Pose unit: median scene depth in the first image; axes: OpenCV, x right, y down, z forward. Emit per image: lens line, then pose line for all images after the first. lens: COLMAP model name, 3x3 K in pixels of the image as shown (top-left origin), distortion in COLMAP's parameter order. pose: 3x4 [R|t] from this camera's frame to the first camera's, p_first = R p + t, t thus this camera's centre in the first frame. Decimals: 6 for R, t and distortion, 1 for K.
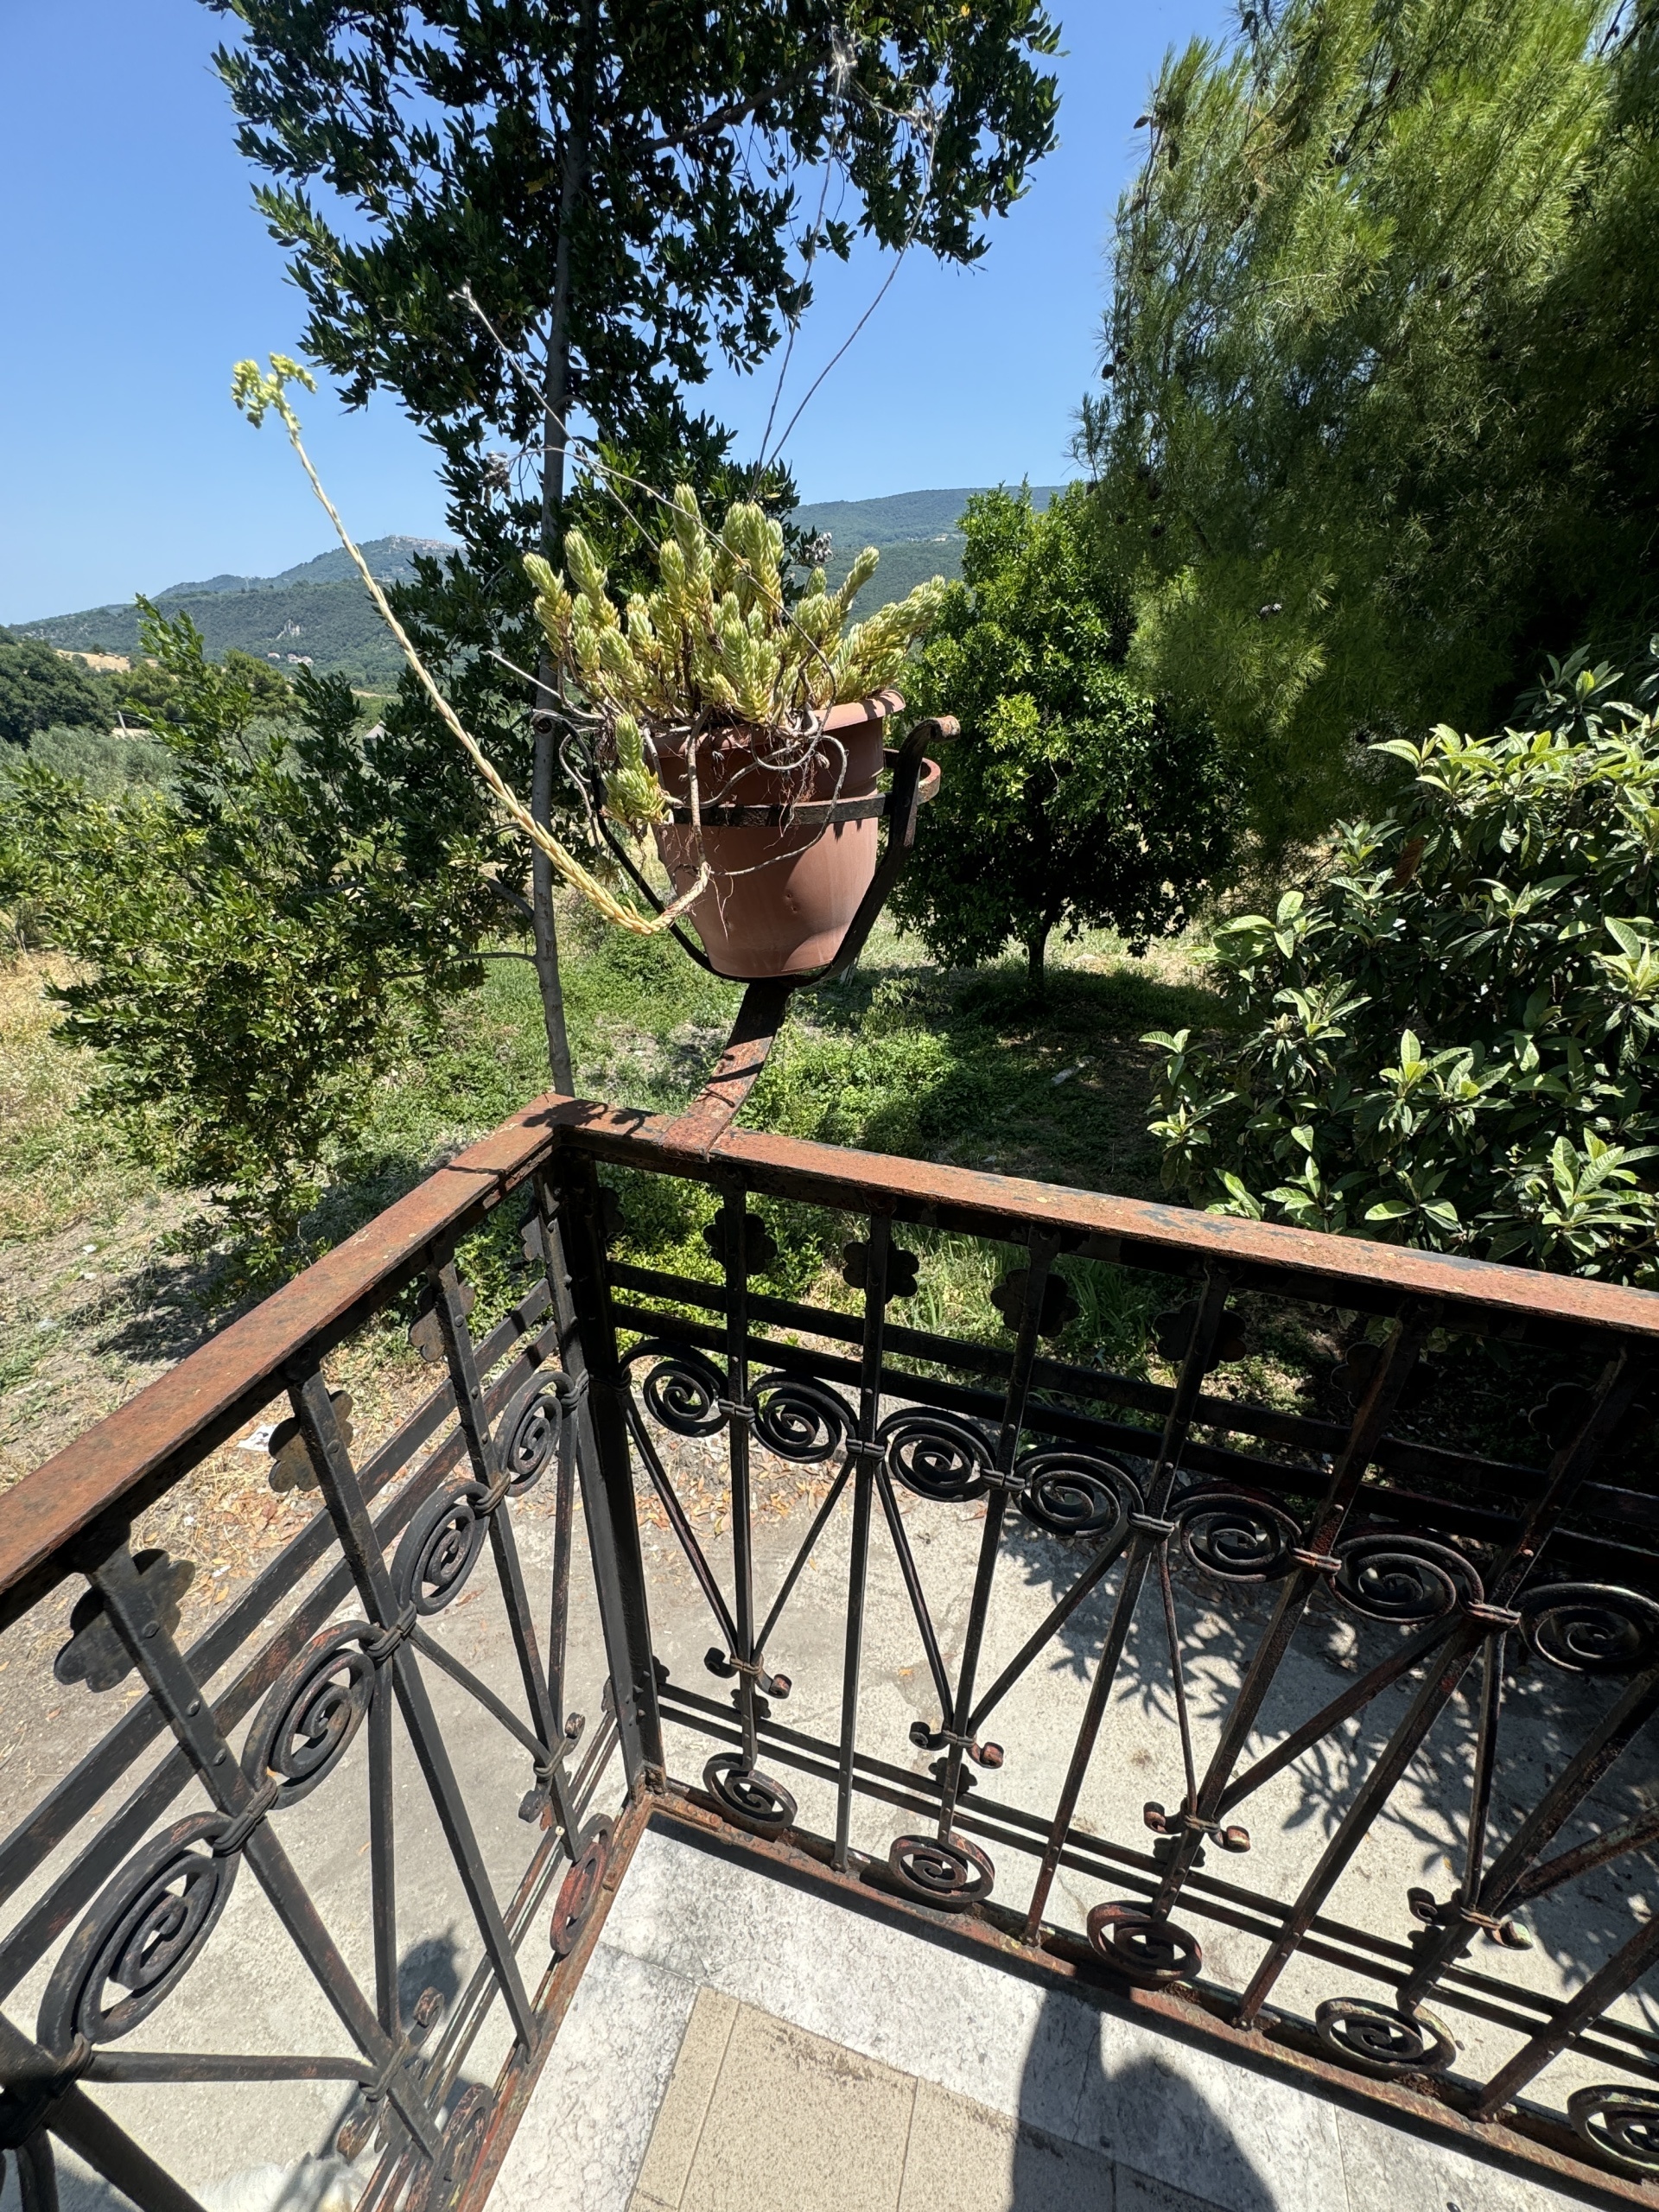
lens RADIAL K [[886.3, 0, 832.2], [0, 886.3, 1113.1], [0, 0, 1]] dist [-0.000723, 0.000512]
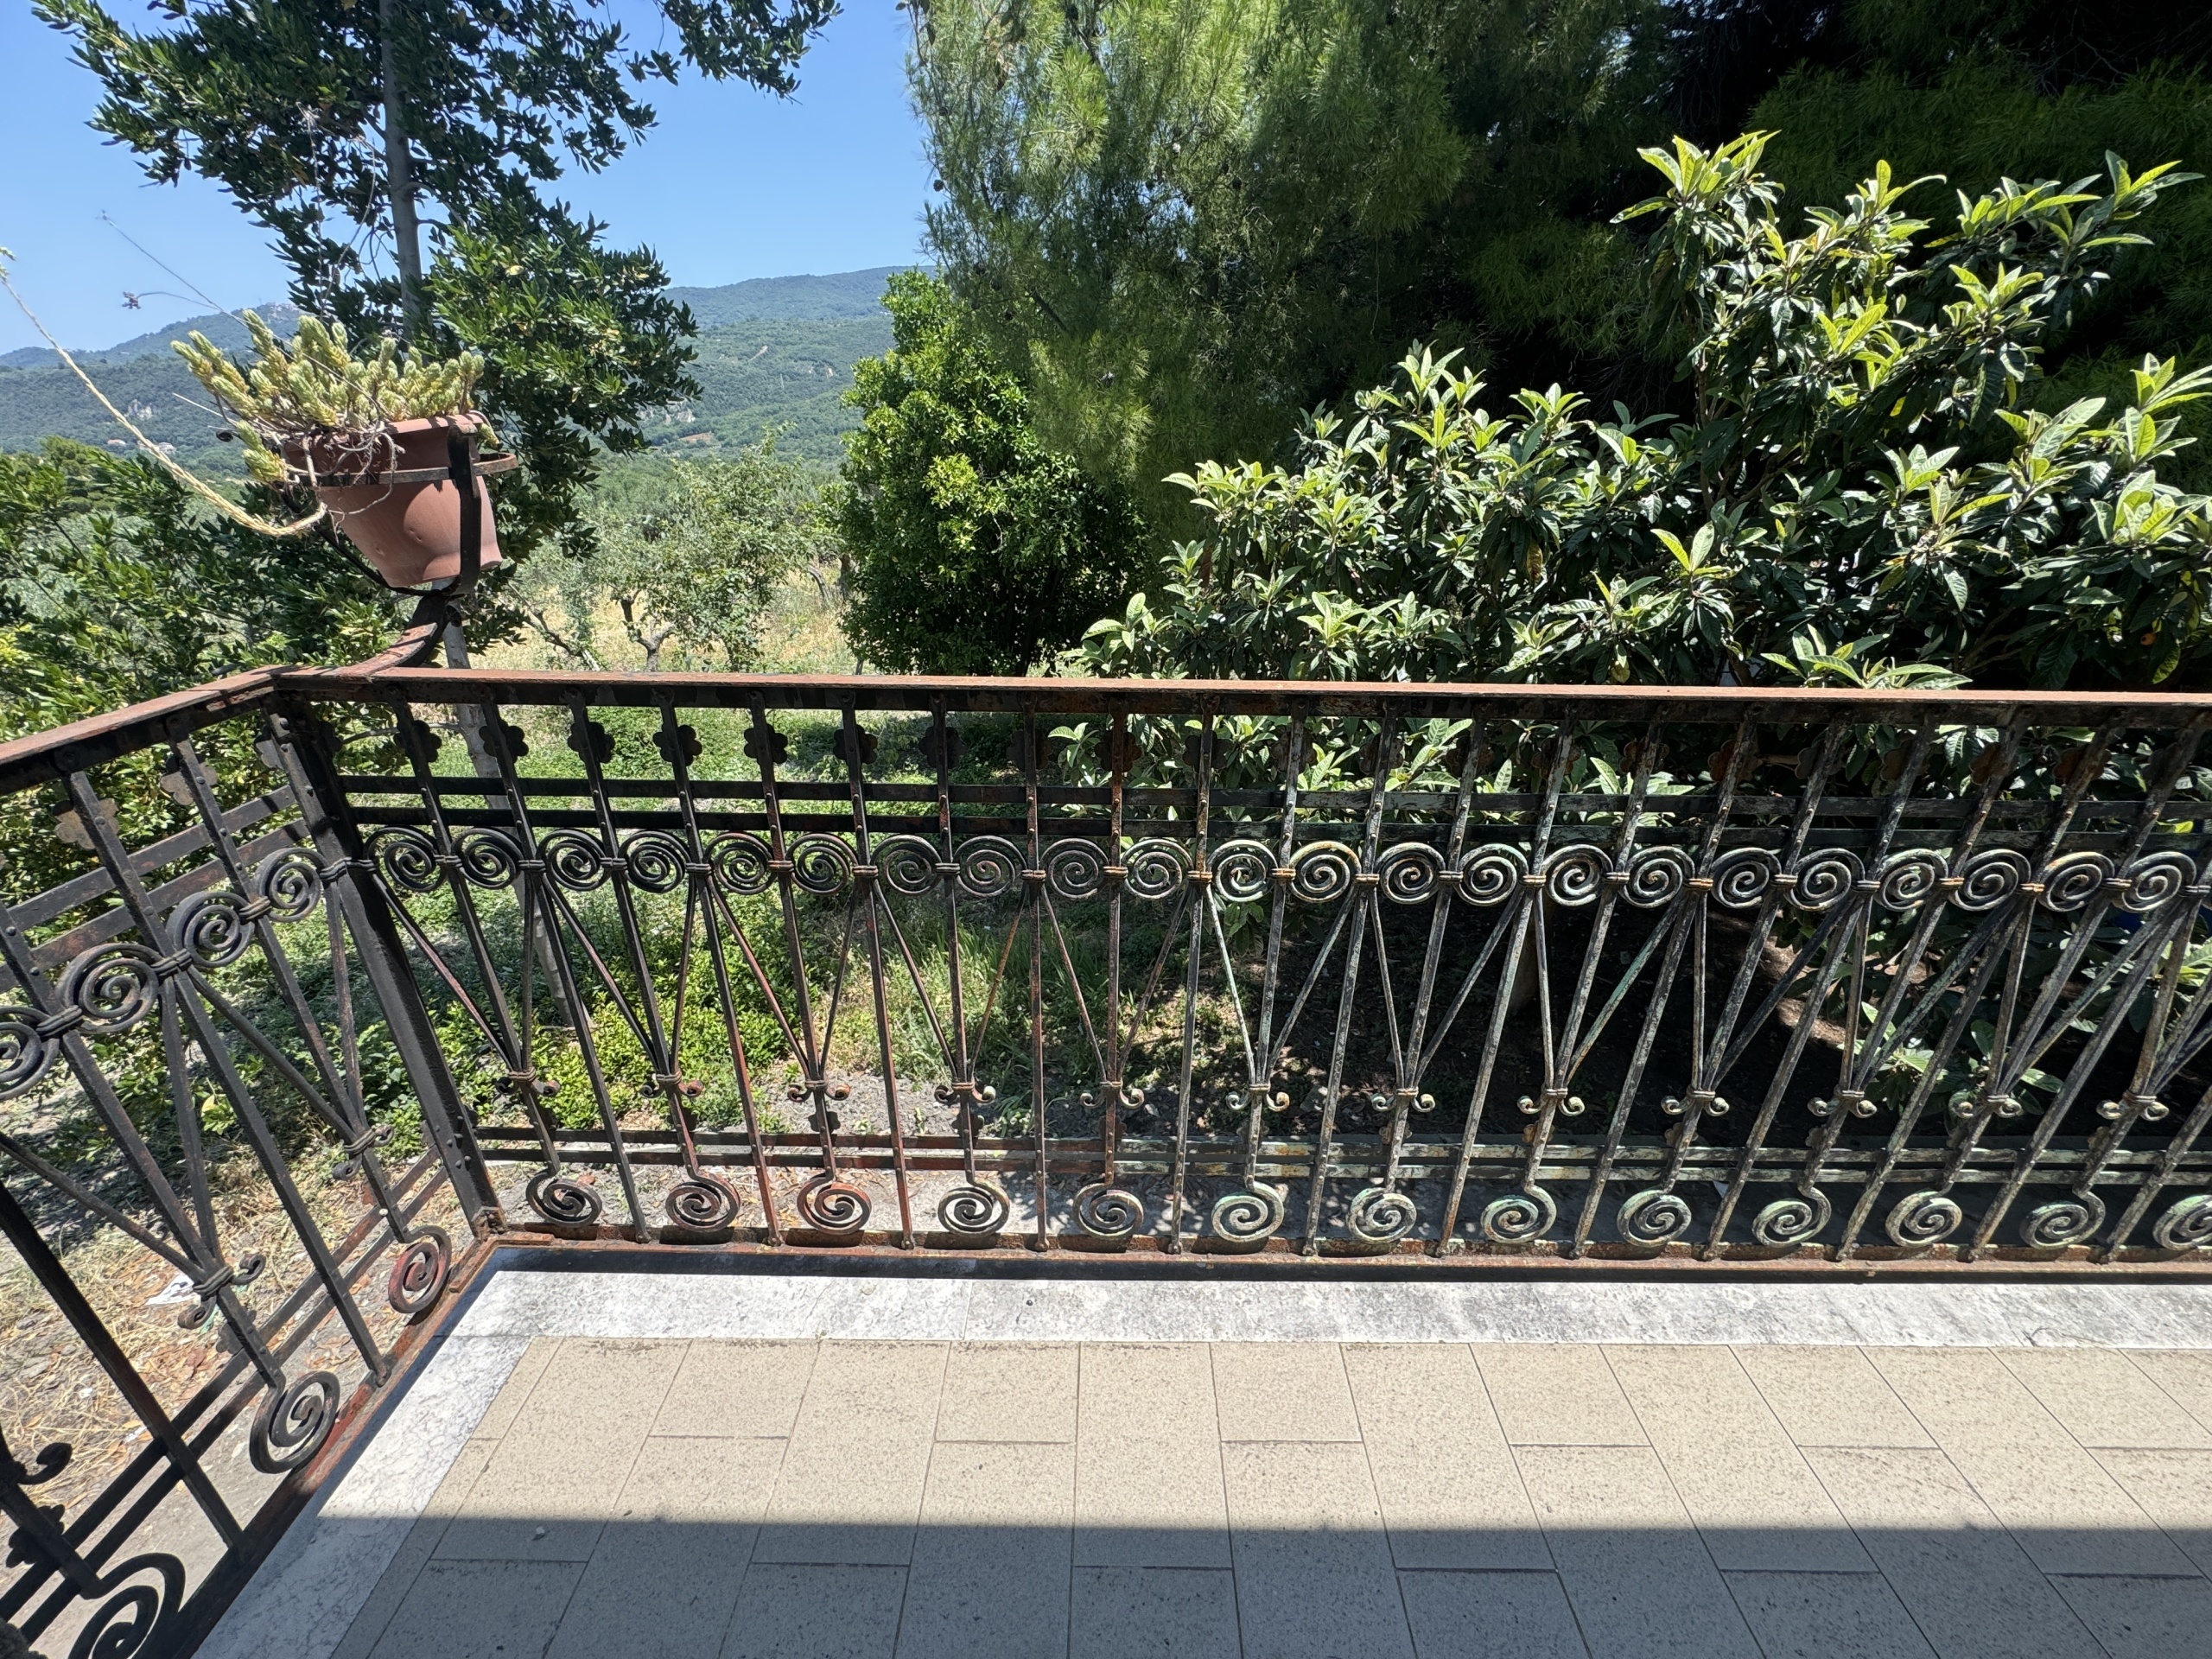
lens RADIAL K [[886.3, 0, 1103.4], [0, 886.3, 824.1], [0, 0, 1]] dist [-0.000723, 0.000512]
pose [[0.958770, -0.133899, 0.250663, 0.118976], [0.146999, 0.988545, -0.034203, 0.093635], [-0.243212, 0.069640, 0.967470, -0.157818]]
